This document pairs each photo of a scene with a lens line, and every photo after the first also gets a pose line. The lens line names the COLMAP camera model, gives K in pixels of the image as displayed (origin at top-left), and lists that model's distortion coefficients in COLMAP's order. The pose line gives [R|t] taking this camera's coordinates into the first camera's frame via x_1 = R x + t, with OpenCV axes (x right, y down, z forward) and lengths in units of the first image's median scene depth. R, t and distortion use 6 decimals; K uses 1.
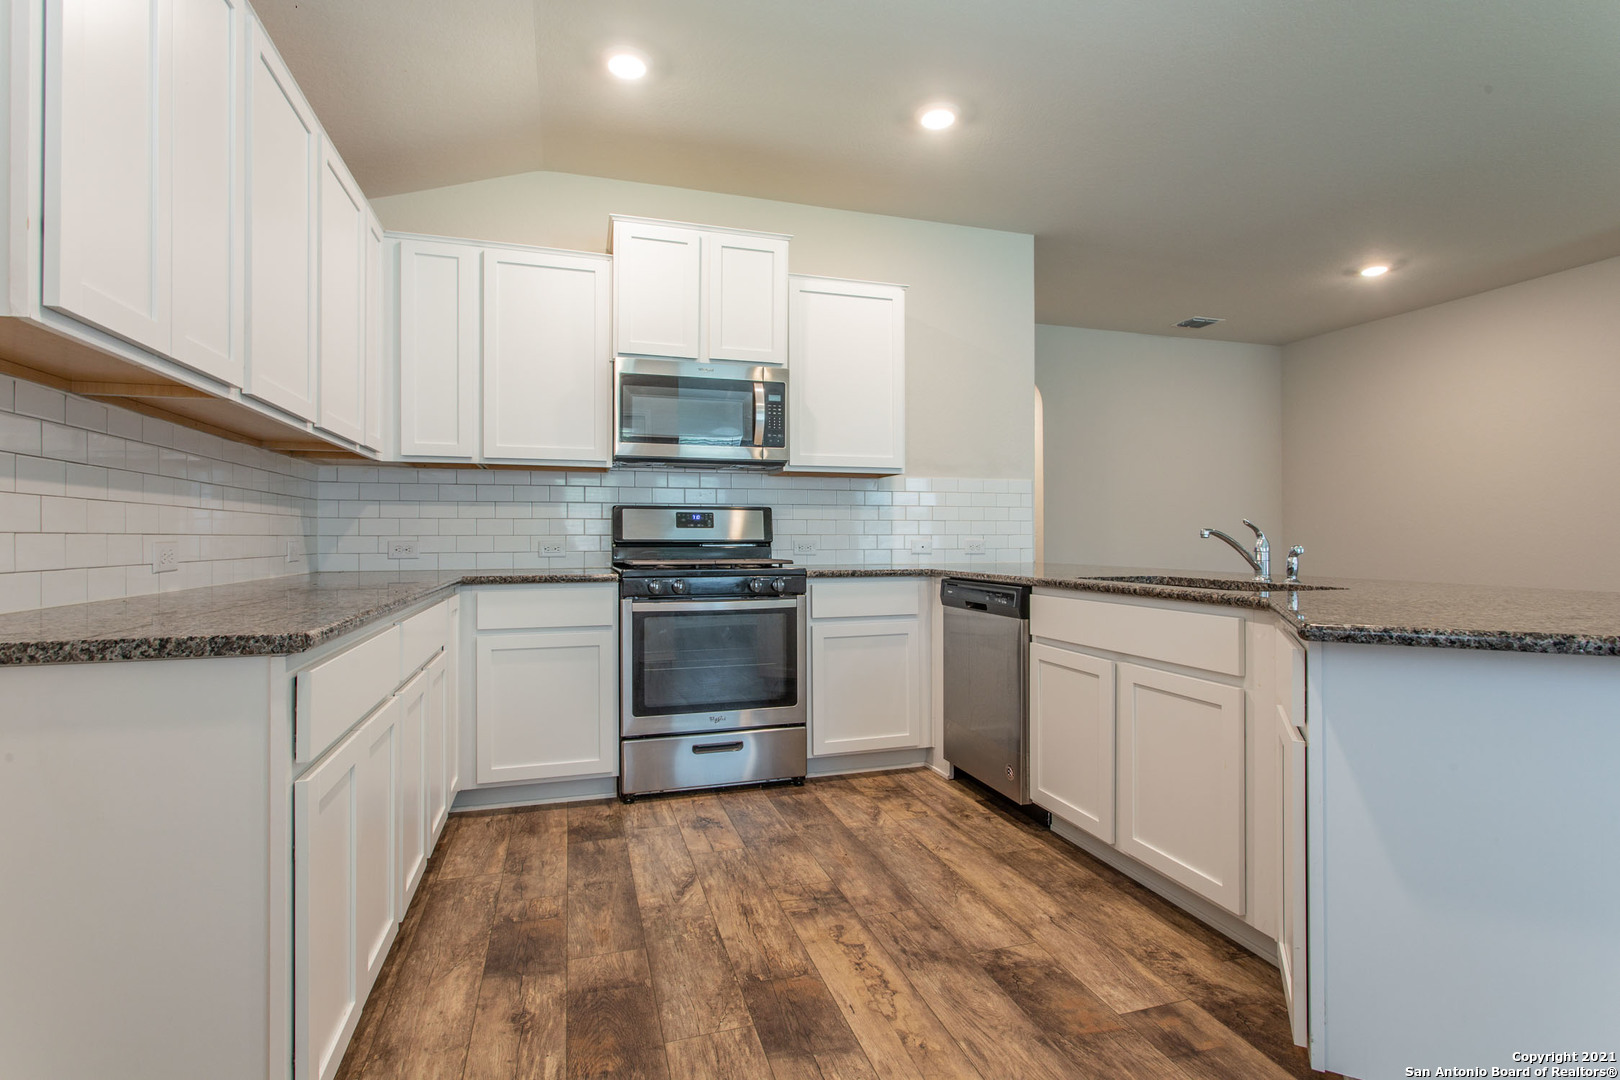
lens RADIAL K [[773.8, 0, 811.6], [0, 773.8, 537.7], [0, 0, 1]] dist [-0.001420, 0.003495]
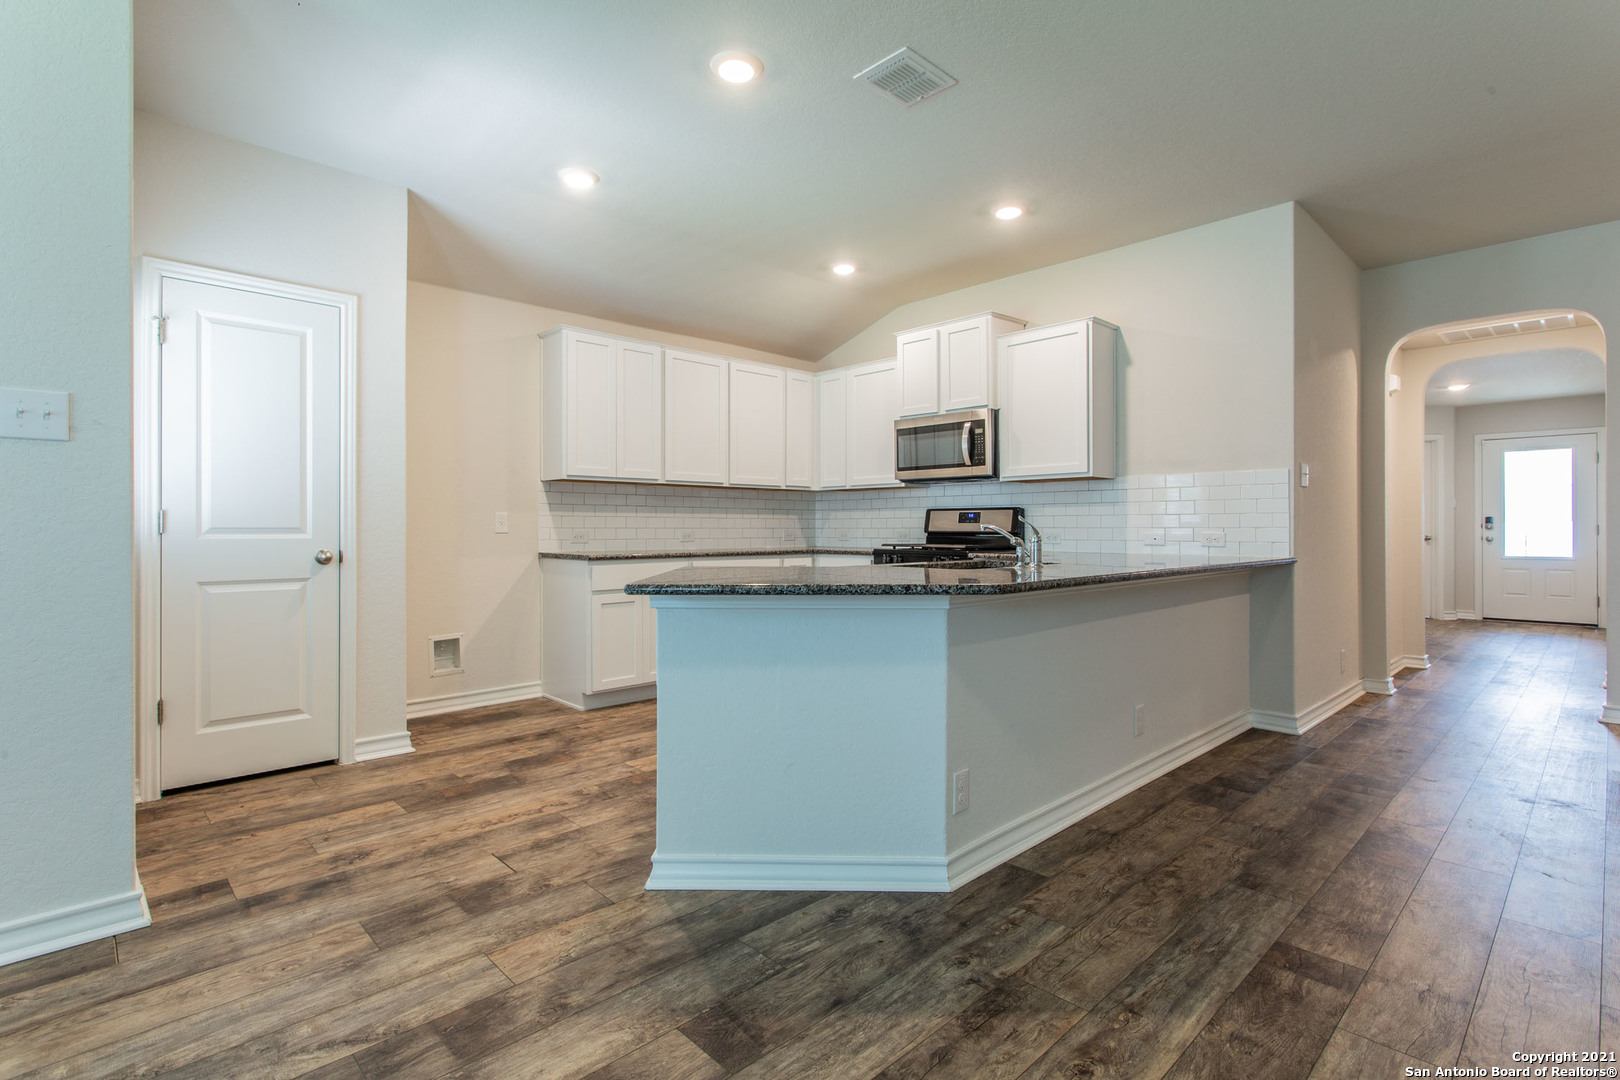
lens RADIAL K [[773.8, 0, 795.0], [0, 773.8, 532.6], [0, 0, 1]] dist [-0.001420, 0.003495]
pose [[0.421640, 0.003989, -0.906754, 1.145732], [-0.006362, 0.999979, 0.001441, 0.005450], [0.906741, 0.005161, 0.421657, 0.113527]]
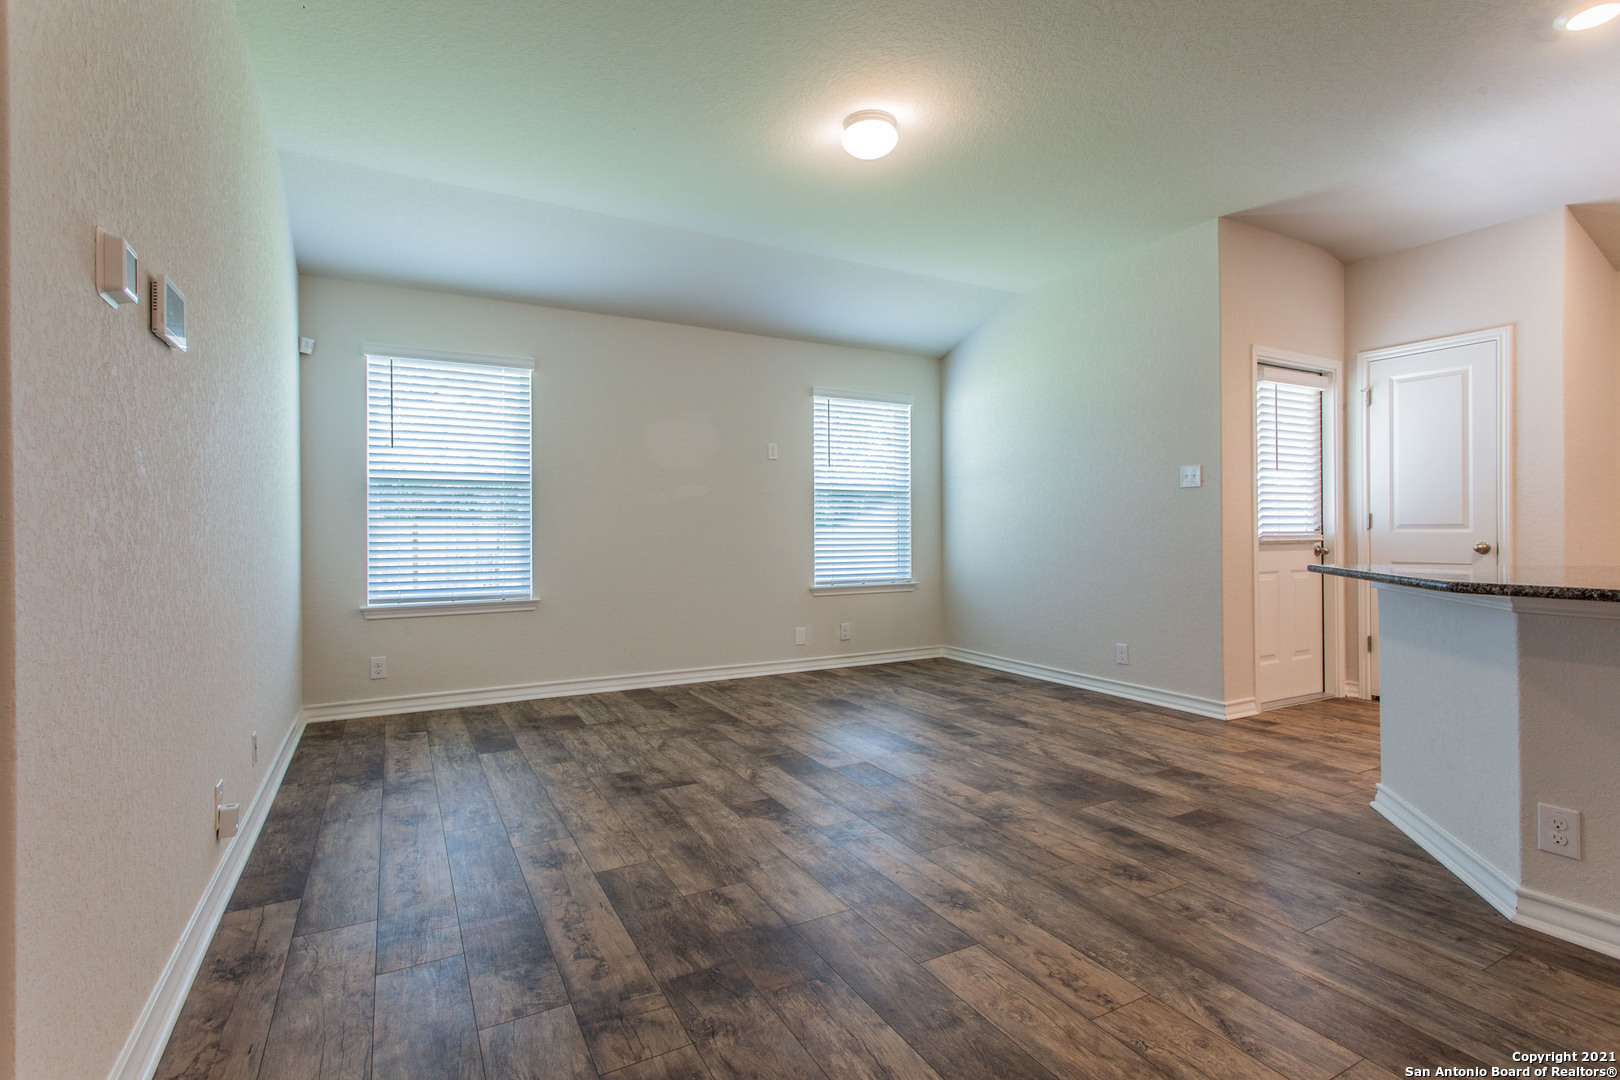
lens RADIAL K [[773.8, 0, 833.2], [0, 773.8, 527.7], [0, 0, 1]] dist [-0.001420, 0.003495]
pose [[-0.980373, 0.007160, -0.197024, 1.243120], [0.006558, 0.999972, 0.003707, -0.000681], [0.197045, 0.002342, -0.980392, 1.027023]]
